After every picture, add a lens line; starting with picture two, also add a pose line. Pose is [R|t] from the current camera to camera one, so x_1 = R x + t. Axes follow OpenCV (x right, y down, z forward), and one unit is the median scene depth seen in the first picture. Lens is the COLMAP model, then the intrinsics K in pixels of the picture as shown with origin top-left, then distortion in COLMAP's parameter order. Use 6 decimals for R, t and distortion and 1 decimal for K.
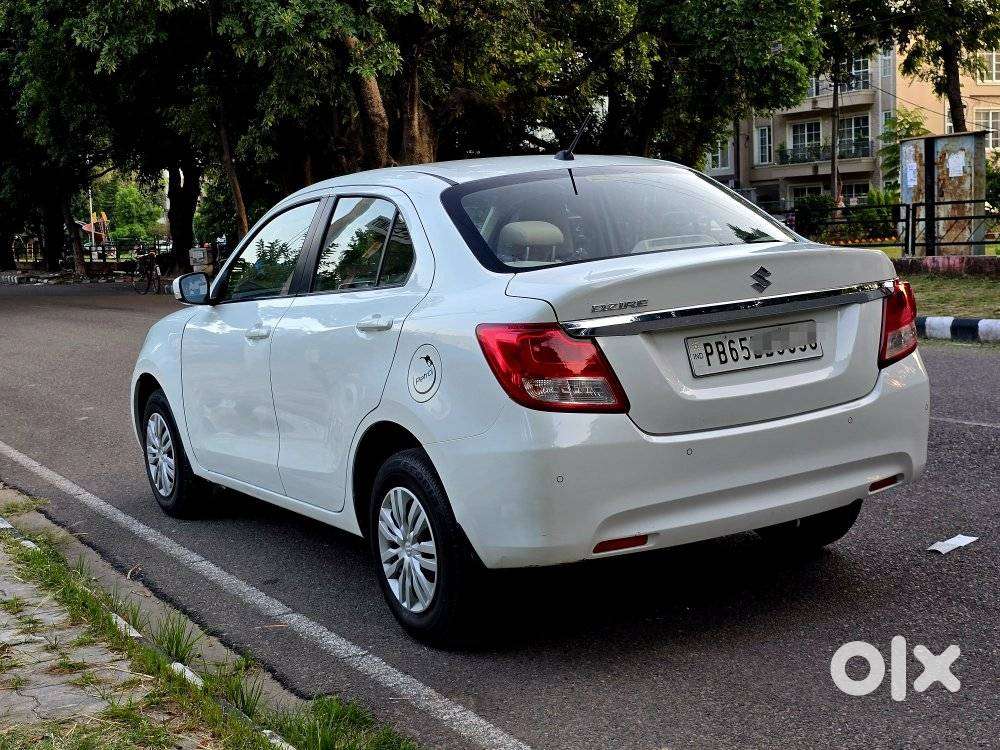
lens RADIAL K [[1380.7, 0, 499.5], [0, 1380.7, 336.9], [0, 0, 1]] dist [0.201870, -0.495634]
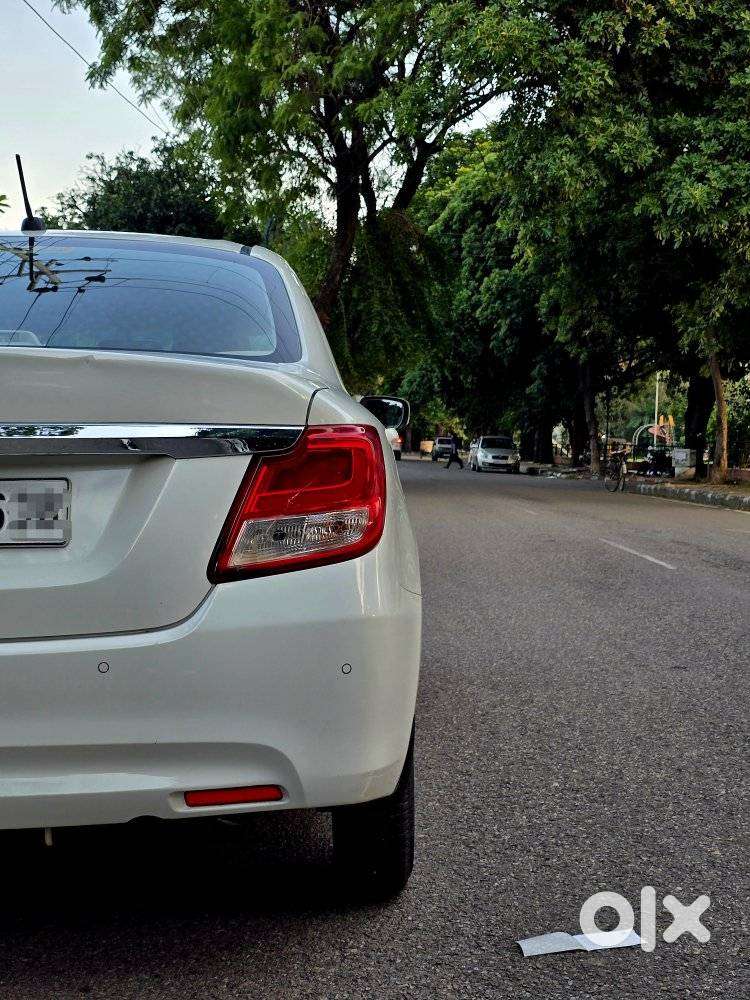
lens RADIAL K [[1380.7, 0, 375.0], [0, 1380.7, 500.0], [0, 0, 1]] dist [0.201870, -0.495634]
pose [[0.874735, 0.085938, -0.476920, 0.625688], [-0.101228, 0.994843, -0.006401, -0.012976], [0.473910, 0.053877, 0.878923, 0.590513]]
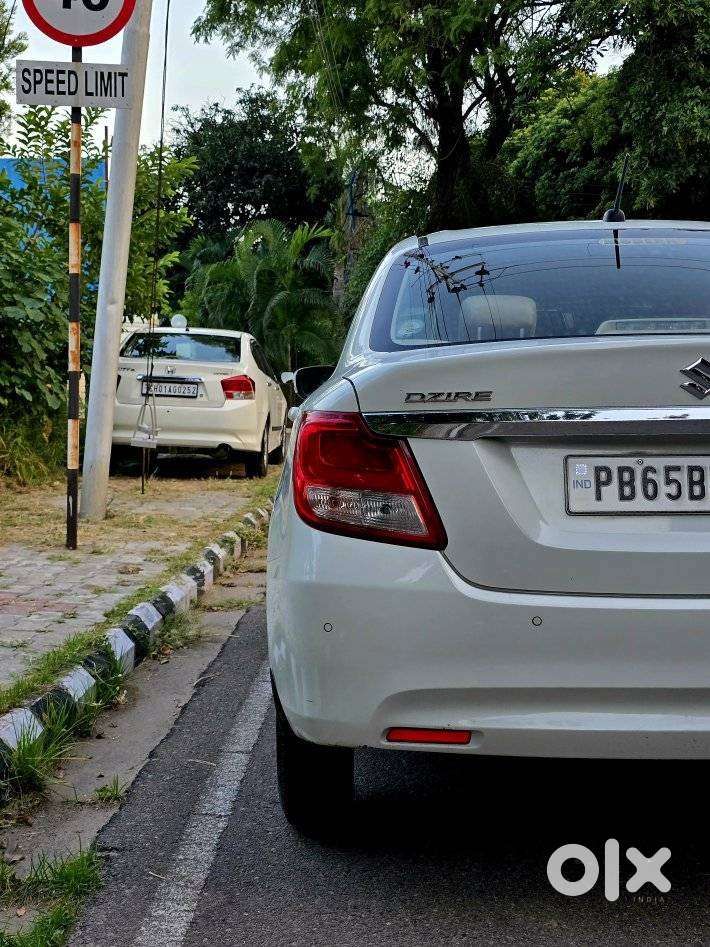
lens RADIAL K [[1379.8, 0, 355.0], [0, 1379.8, 473.5], [0, 0, 1]] dist [0.167493, -0.352975]
pose [[0.852598, 0.099454, -0.513016, 0.386503], [-0.105660, 0.994254, 0.017148, 0.008803], [0.511774, 0.039585, 0.858208, 0.359980]]
